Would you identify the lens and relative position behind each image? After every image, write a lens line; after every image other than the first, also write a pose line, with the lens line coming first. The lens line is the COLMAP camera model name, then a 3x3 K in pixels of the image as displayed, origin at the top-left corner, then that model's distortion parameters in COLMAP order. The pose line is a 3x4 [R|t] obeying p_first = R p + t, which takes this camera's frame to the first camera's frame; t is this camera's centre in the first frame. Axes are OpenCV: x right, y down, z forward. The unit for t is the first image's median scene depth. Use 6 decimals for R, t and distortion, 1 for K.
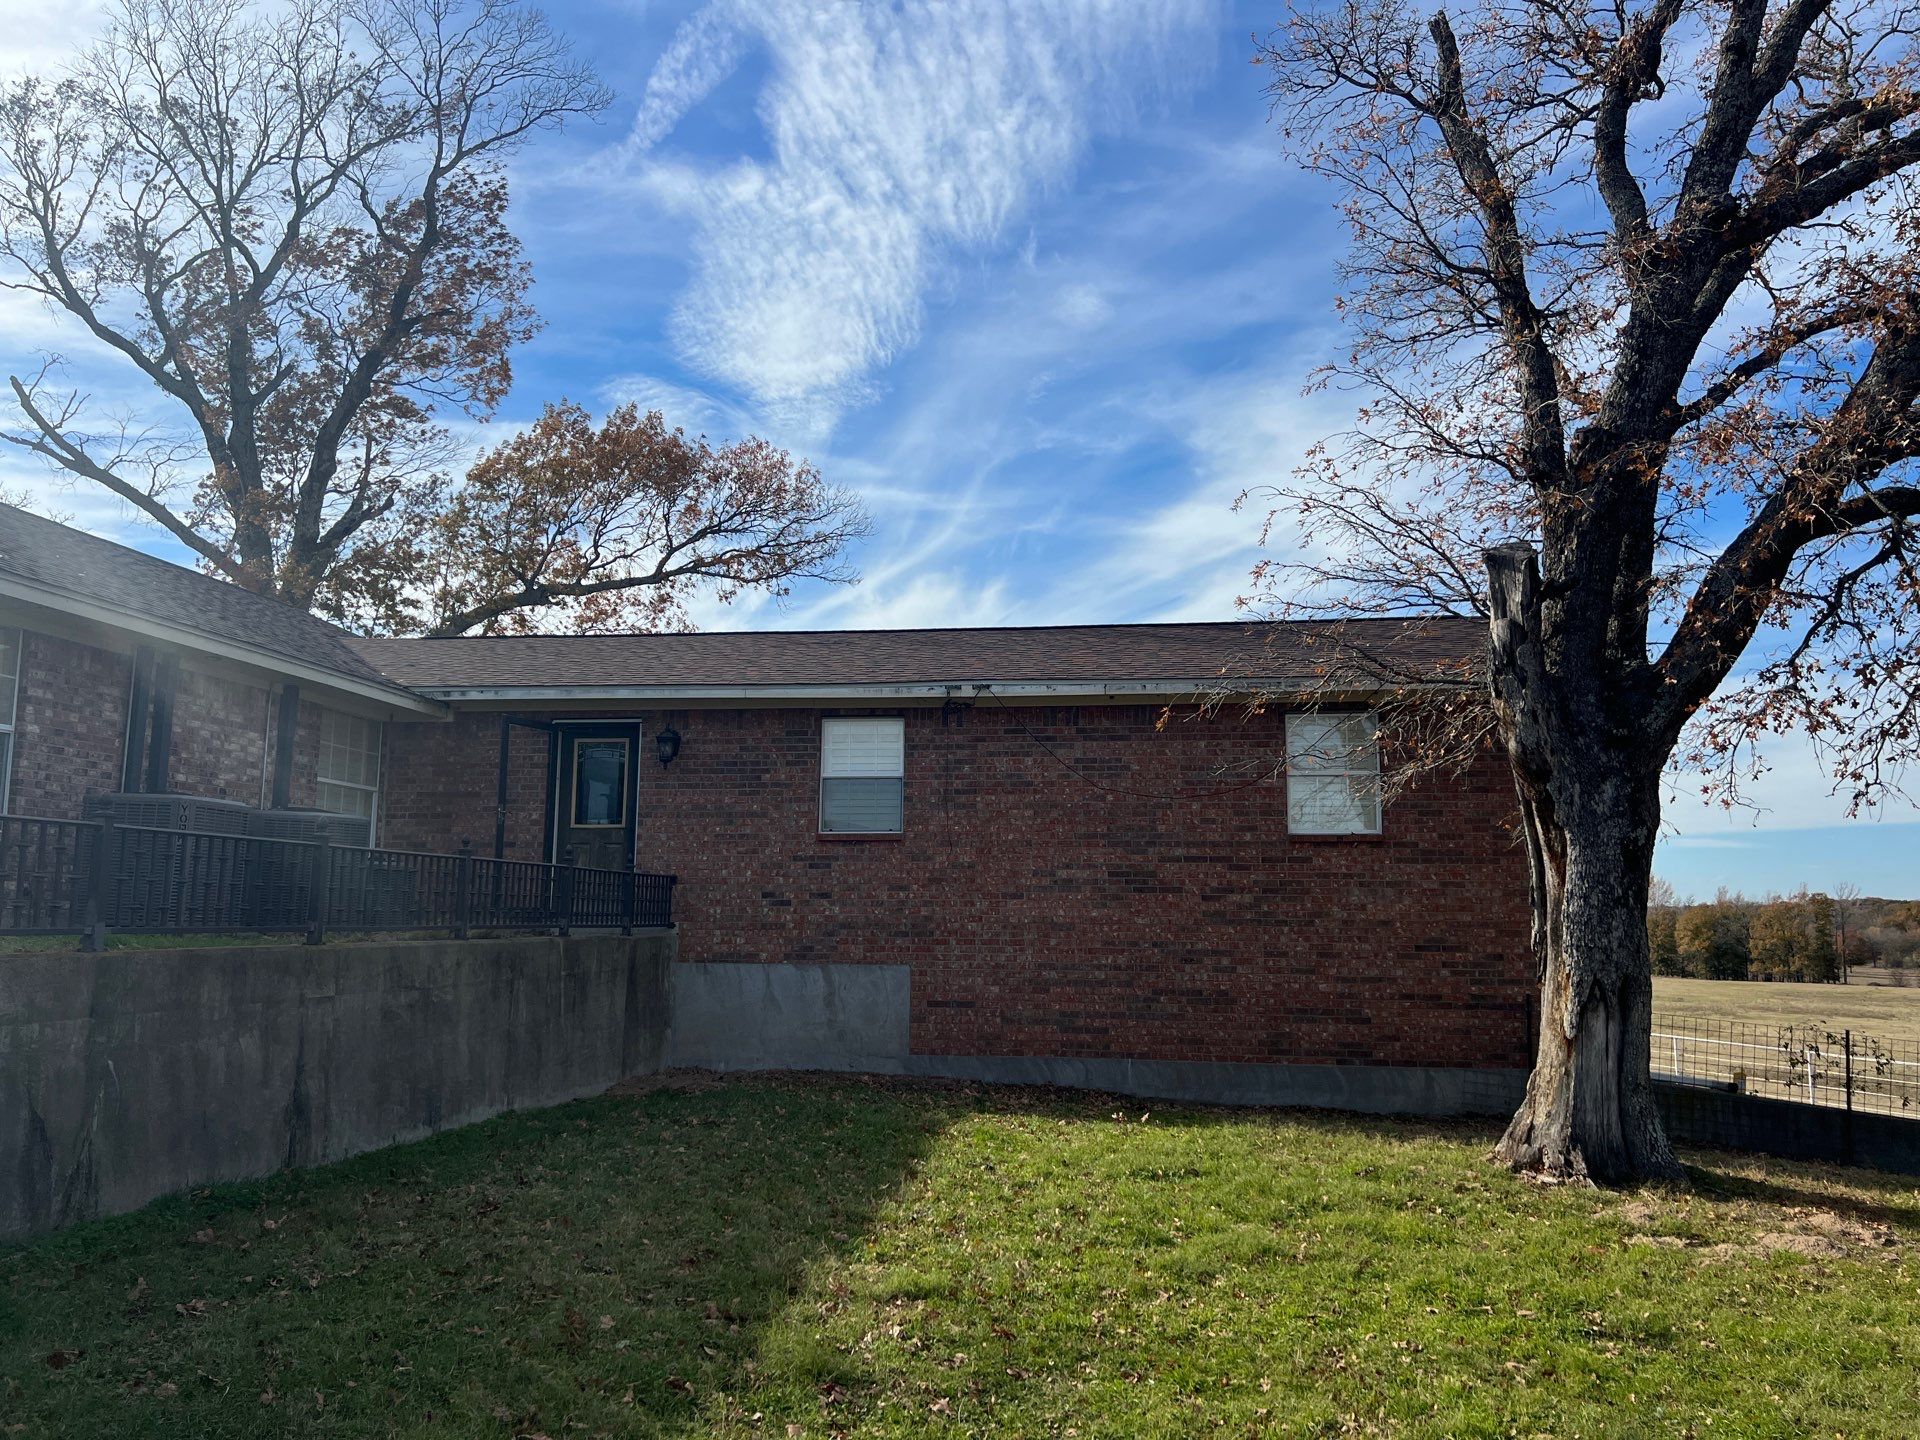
lens RADIAL K [[1465.7, 0, 961.6], [0, 1465.7, 764.9], [0, 0, 1]] dist [0.044483, -0.000793]
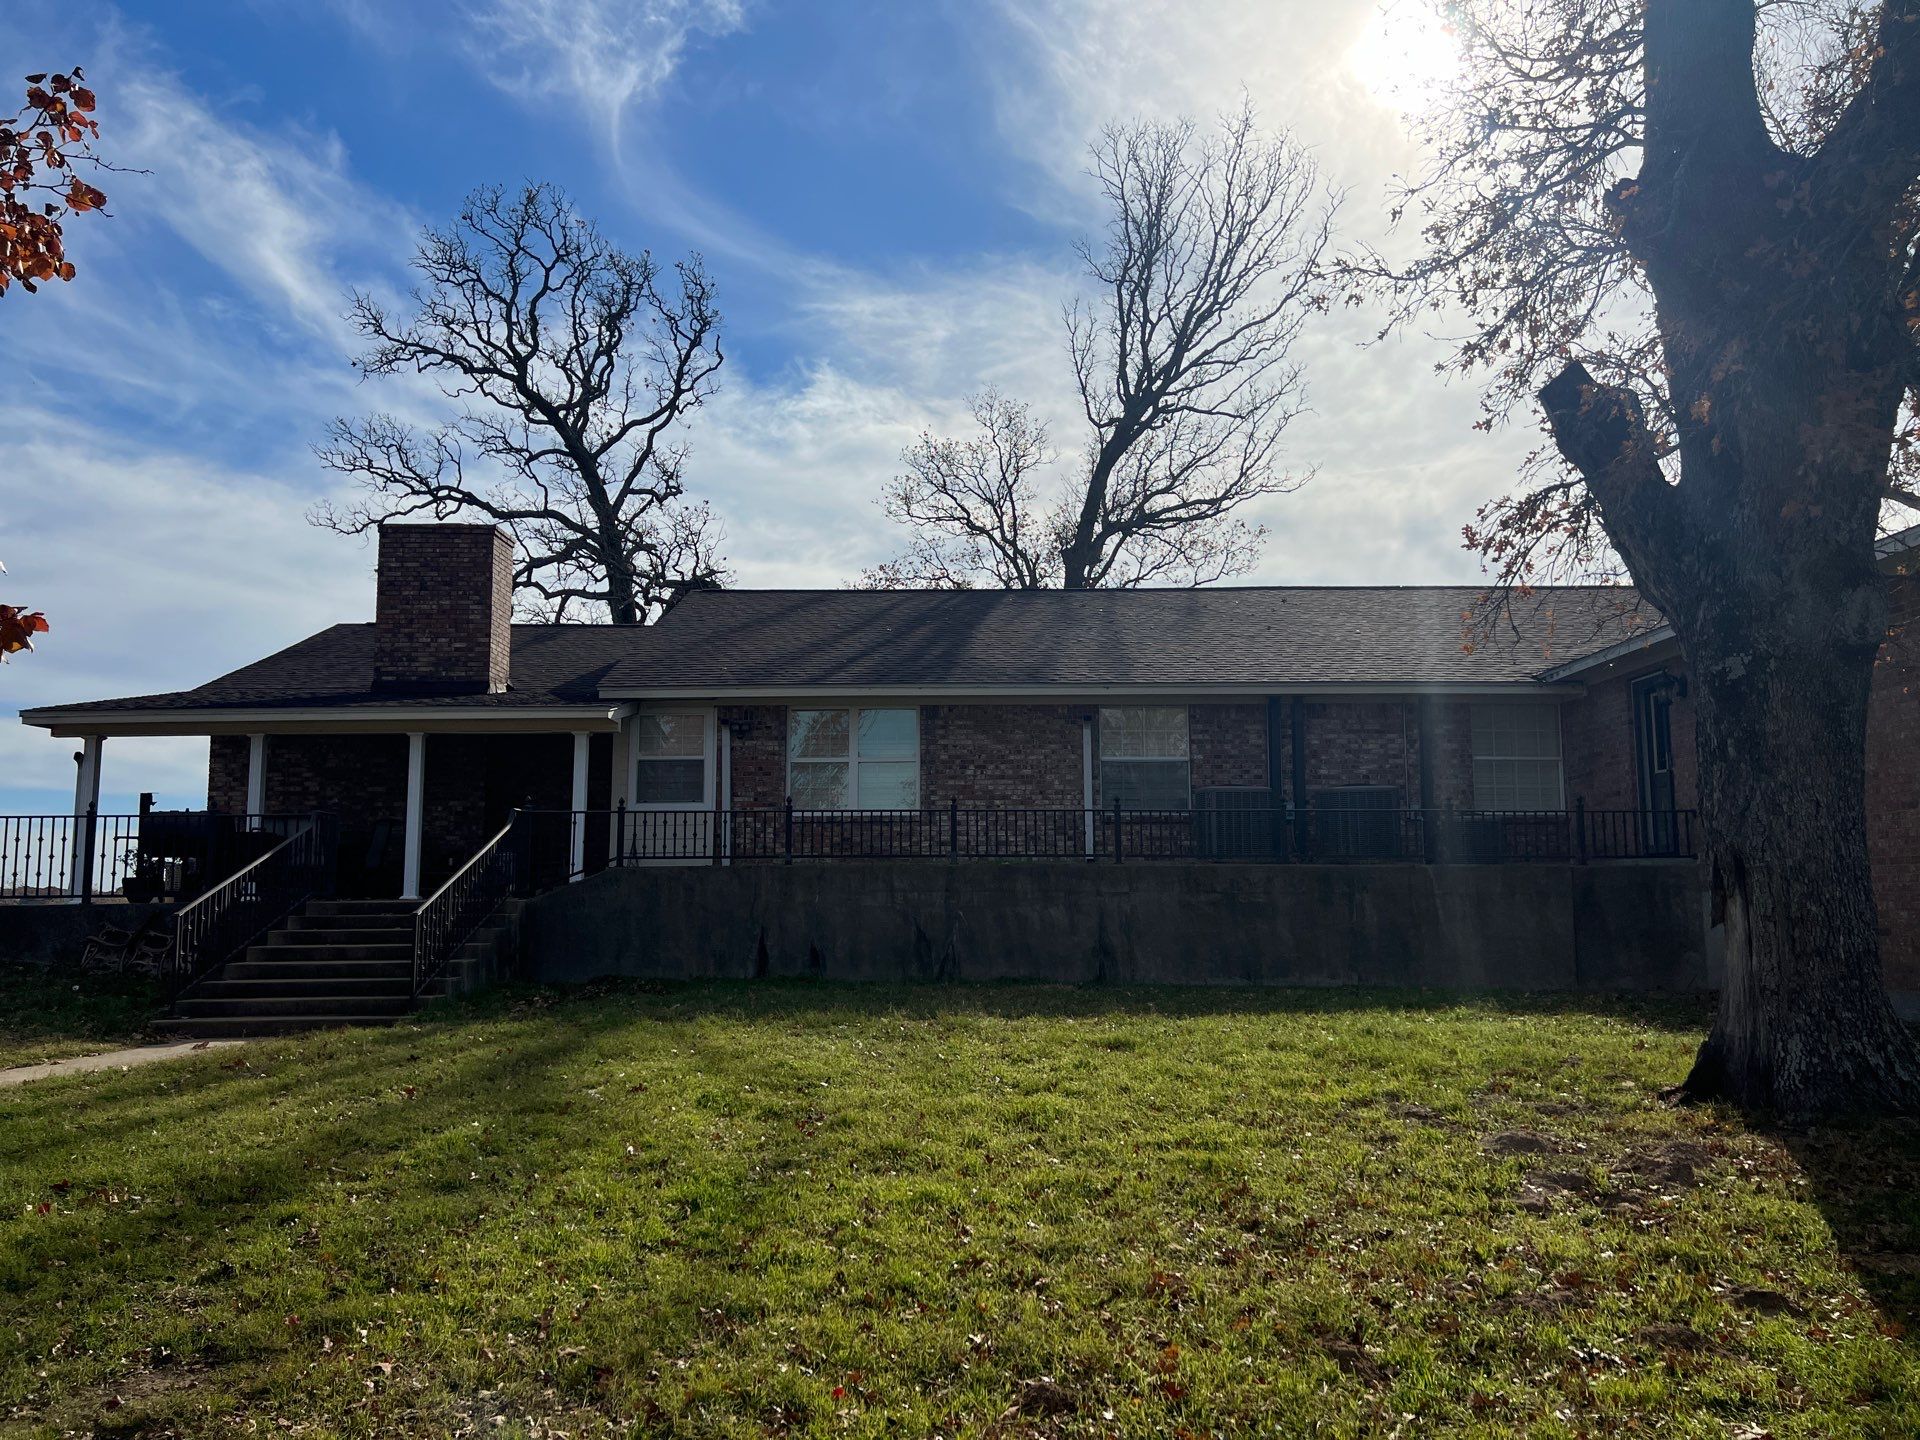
lens RADIAL K [[1474.4, 0, 960.0], [0, 1474.4, 720.0], [0, 0, 1]] dist [0.046634, 0.000530]
pose [[0.142653, -0.134835, -0.980546, 1.052332], [0.105901, 0.987070, -0.120325, 0.111371], [0.984091, -0.086676, 0.155087, 0.413499]]
